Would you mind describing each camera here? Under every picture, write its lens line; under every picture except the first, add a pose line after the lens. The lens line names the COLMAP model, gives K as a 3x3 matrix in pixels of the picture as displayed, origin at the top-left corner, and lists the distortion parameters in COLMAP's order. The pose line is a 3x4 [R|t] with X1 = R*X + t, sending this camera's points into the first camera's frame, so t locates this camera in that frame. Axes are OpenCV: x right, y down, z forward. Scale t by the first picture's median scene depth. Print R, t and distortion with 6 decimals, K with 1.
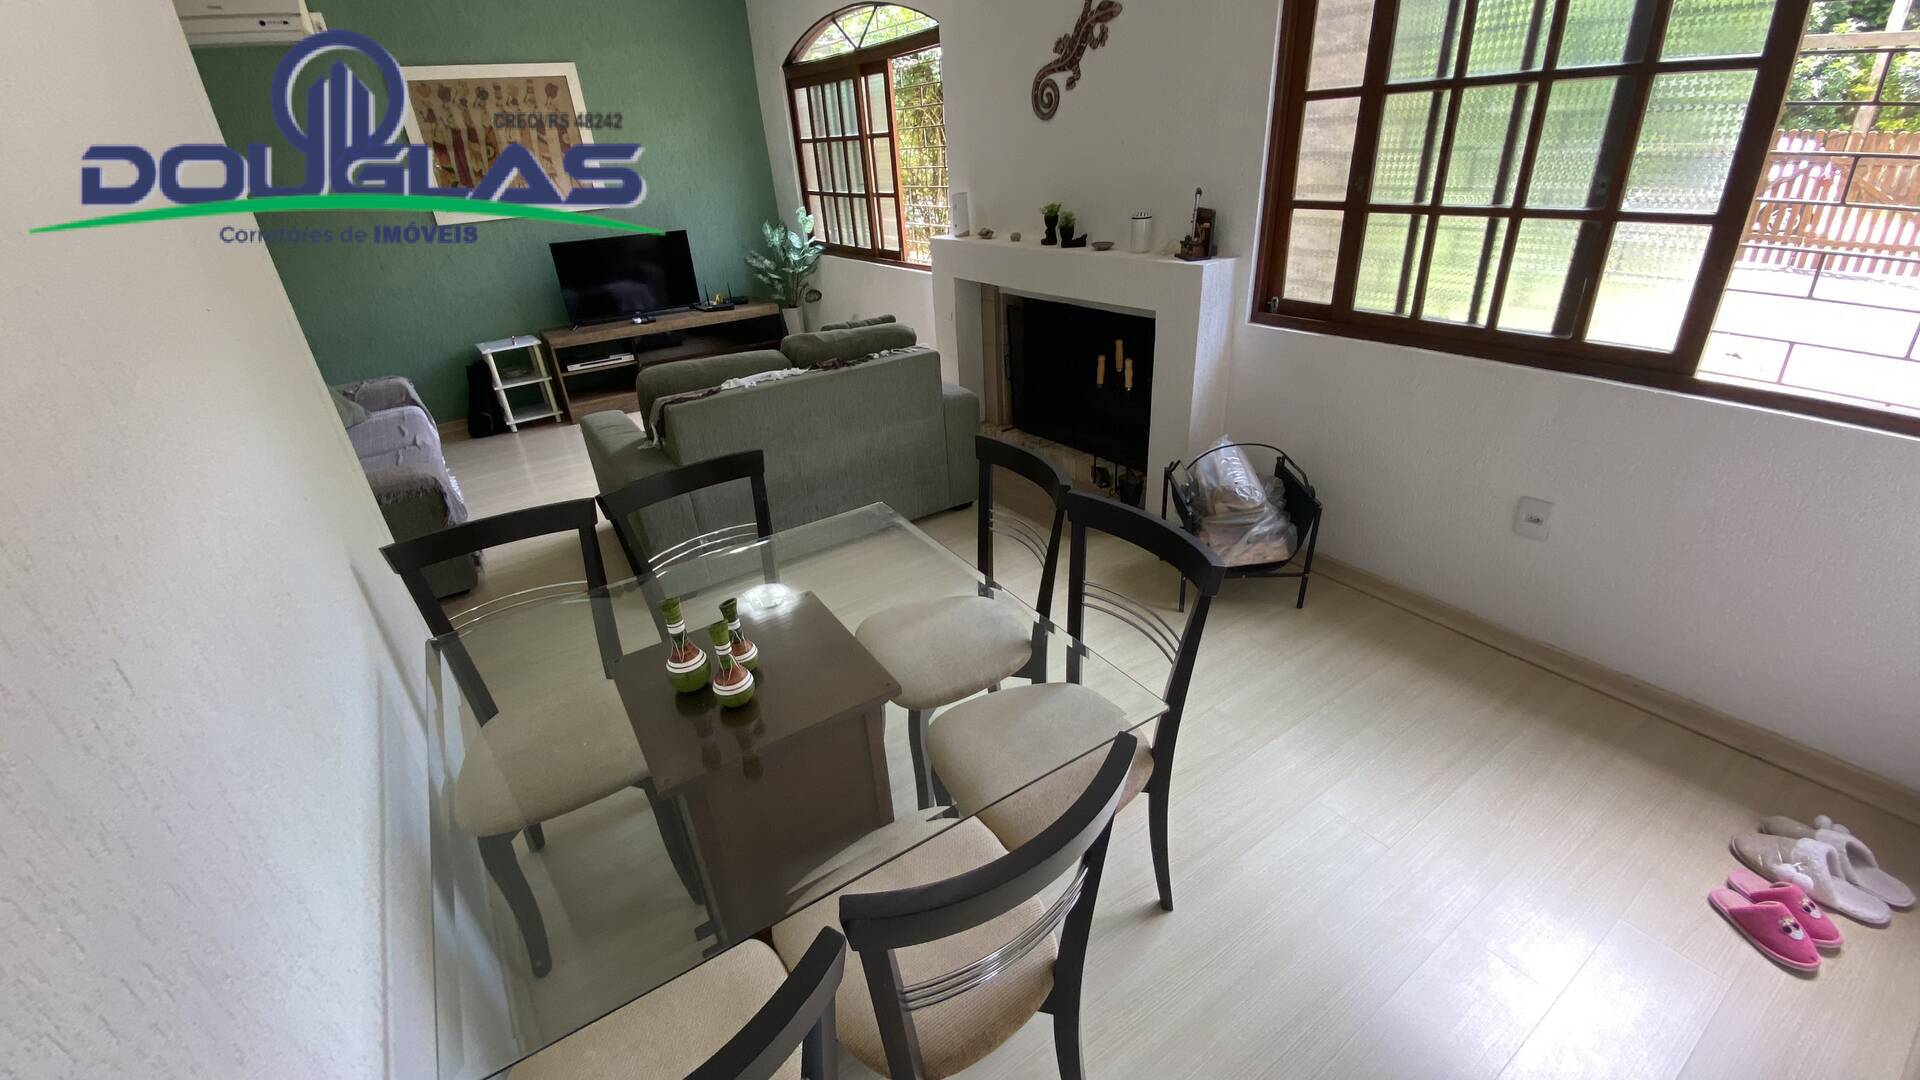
lens RADIAL K [[791.2, 0, 960.0], [0, 791.2, 540.0], [0, 0, 1]] dist [0.024971, -0.021258]
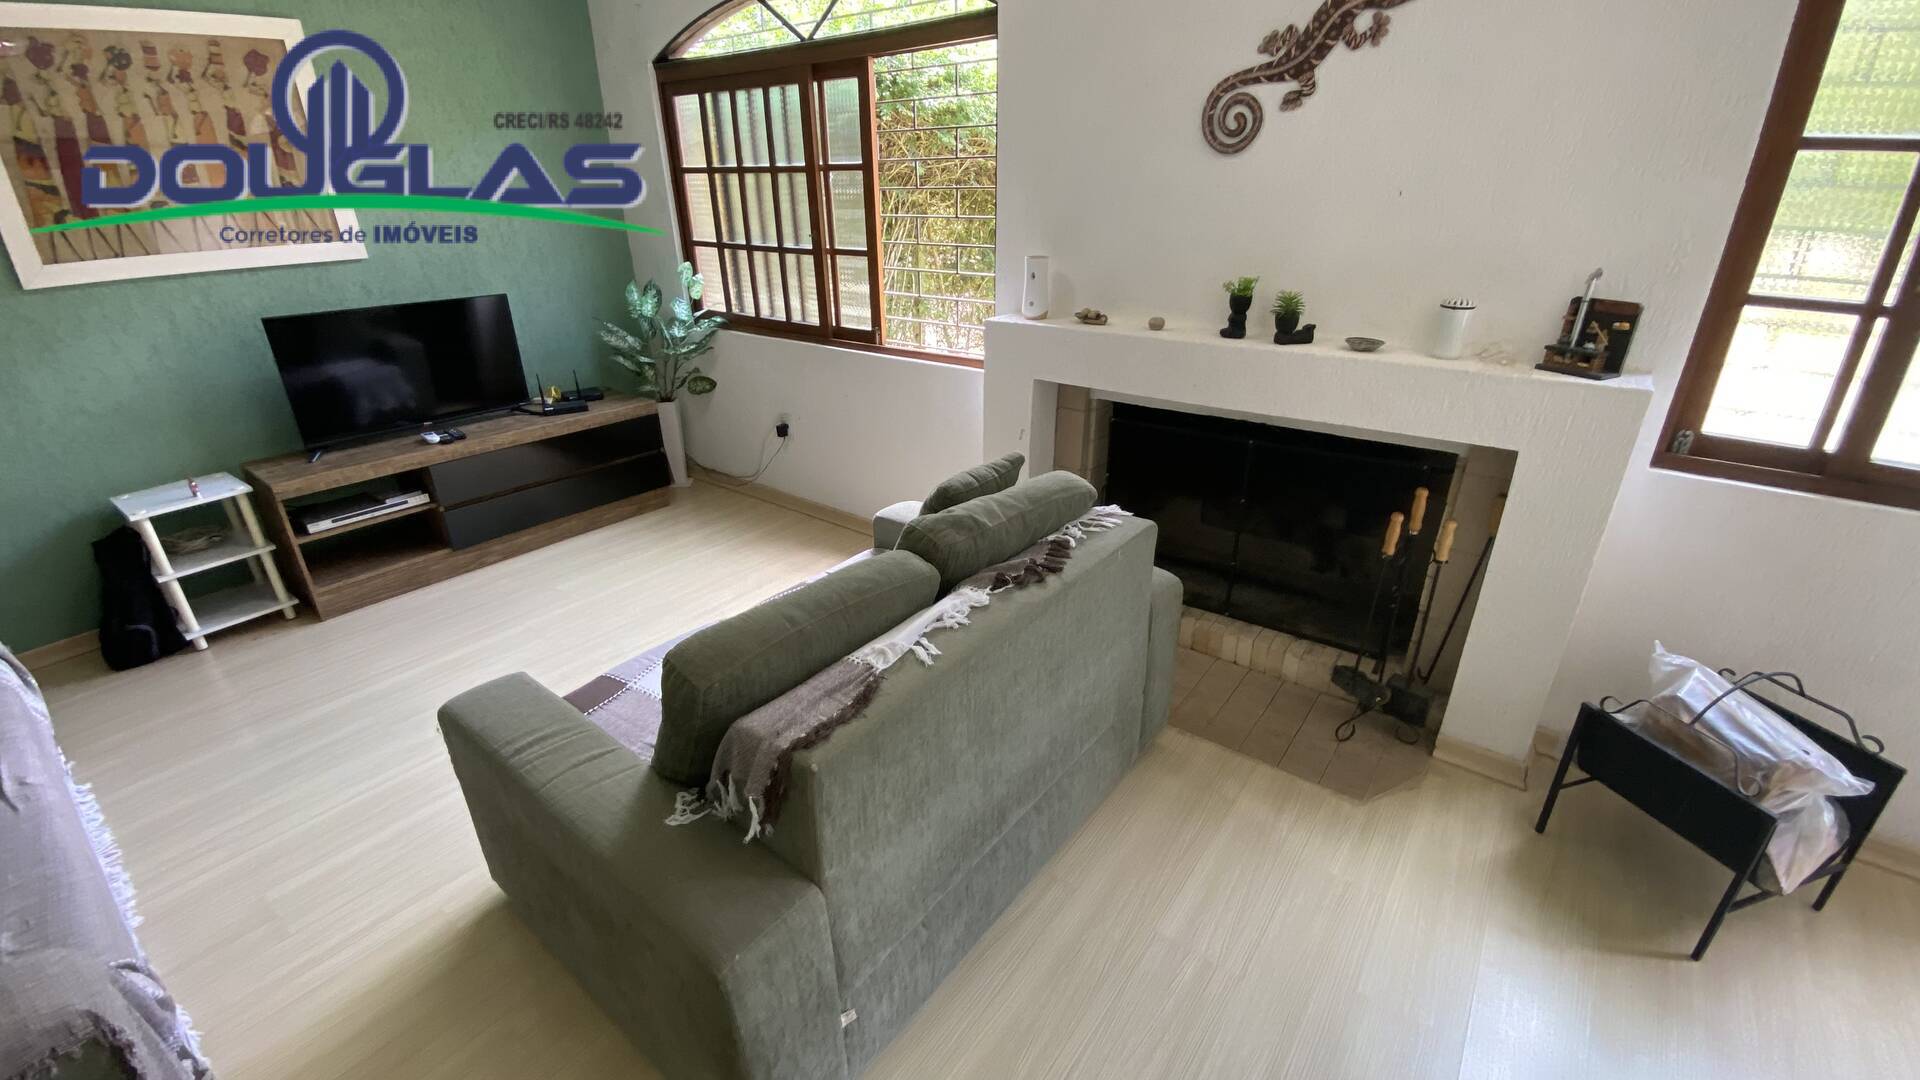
lens RADIAL K [[791.2, 0, 960.0], [0, 791.2, 540.0], [0, 0, 1]] dist [0.024971, -0.021258]
pose [[0.948879, -0.082564, 0.304649, -0.229833], [0.099369, 0.994245, -0.040045, -0.142975], [-0.299590, 0.068271, 0.951622, 0.320293]]
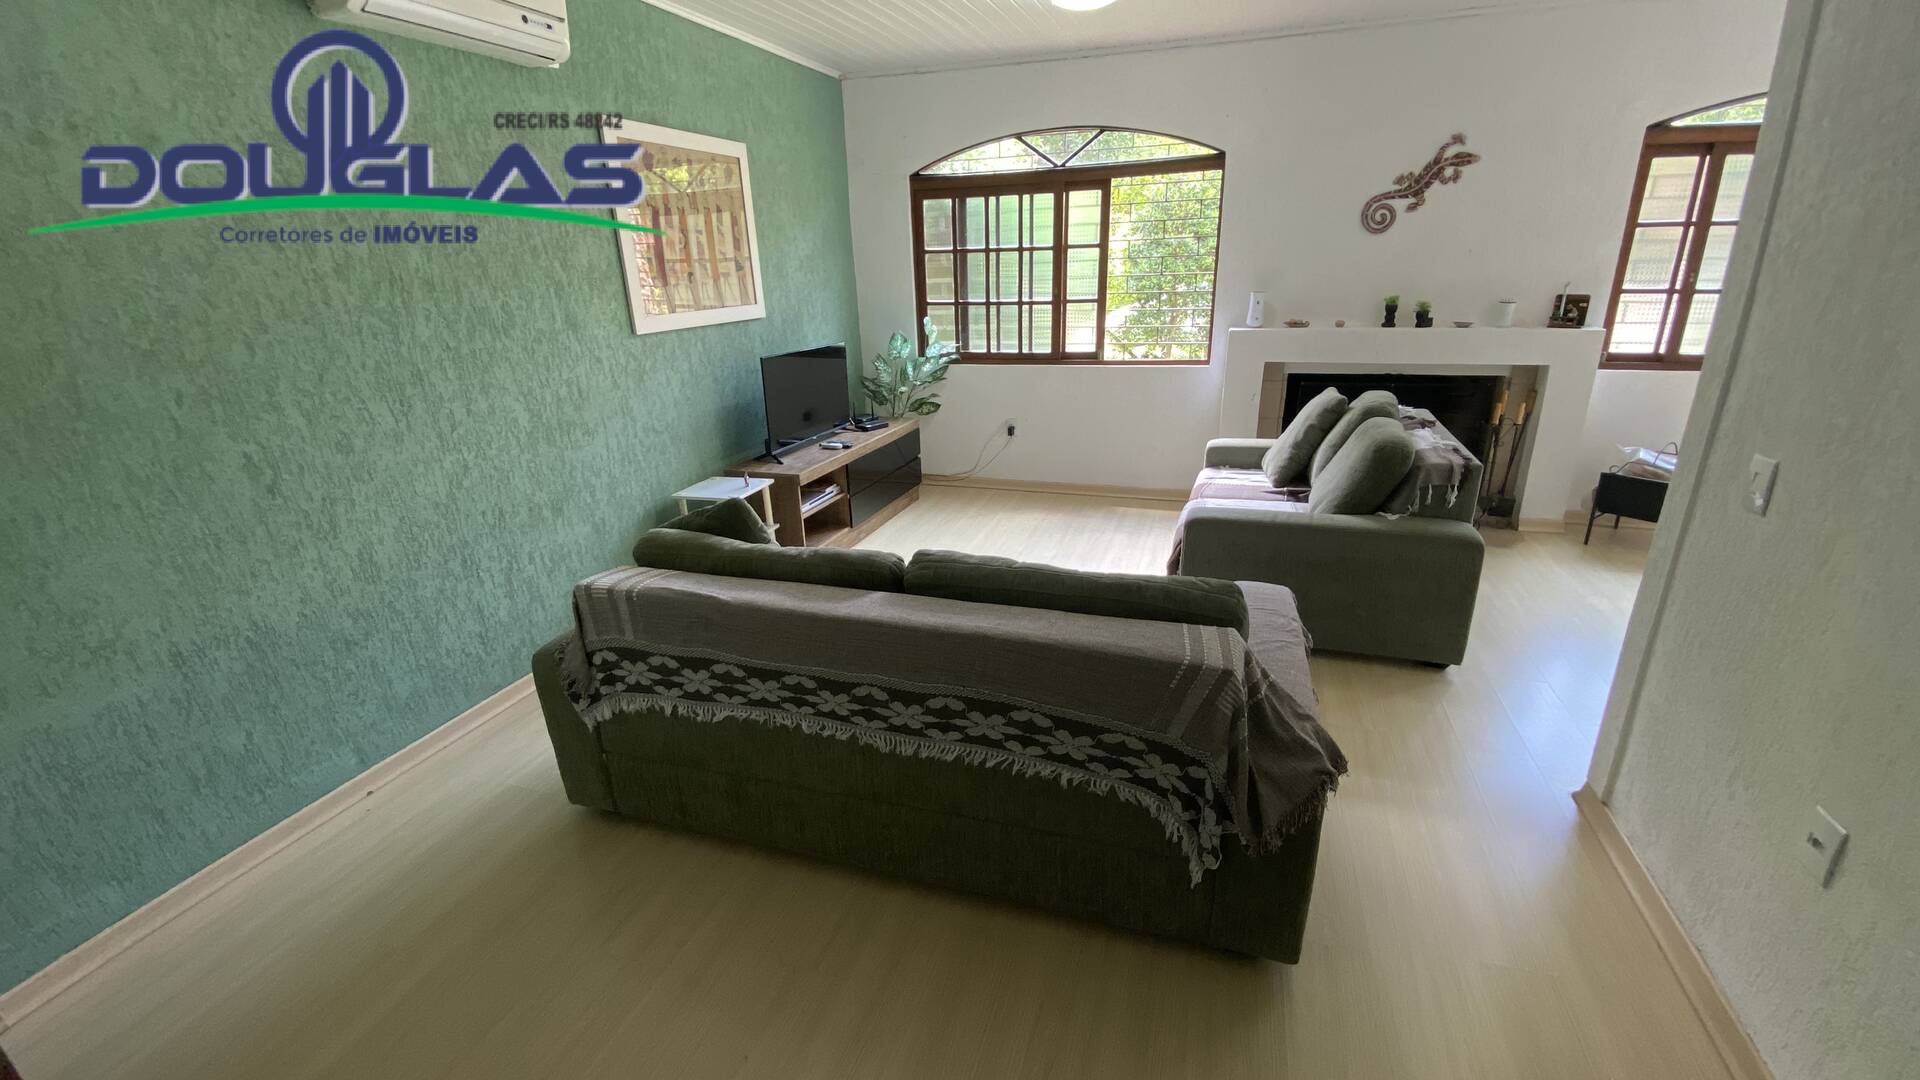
lens RADIAL K [[781.0, 0, 949.6], [0, 781.0, 547.2], [0, 0, 1]] dist [0.000208, -0.014111]
pose [[0.799447, -0.164358, 0.577815, -0.851127], [0.254466, 0.963941, -0.077880, -0.087613], [-0.544179, 0.209296, 0.812443, 0.327940]]
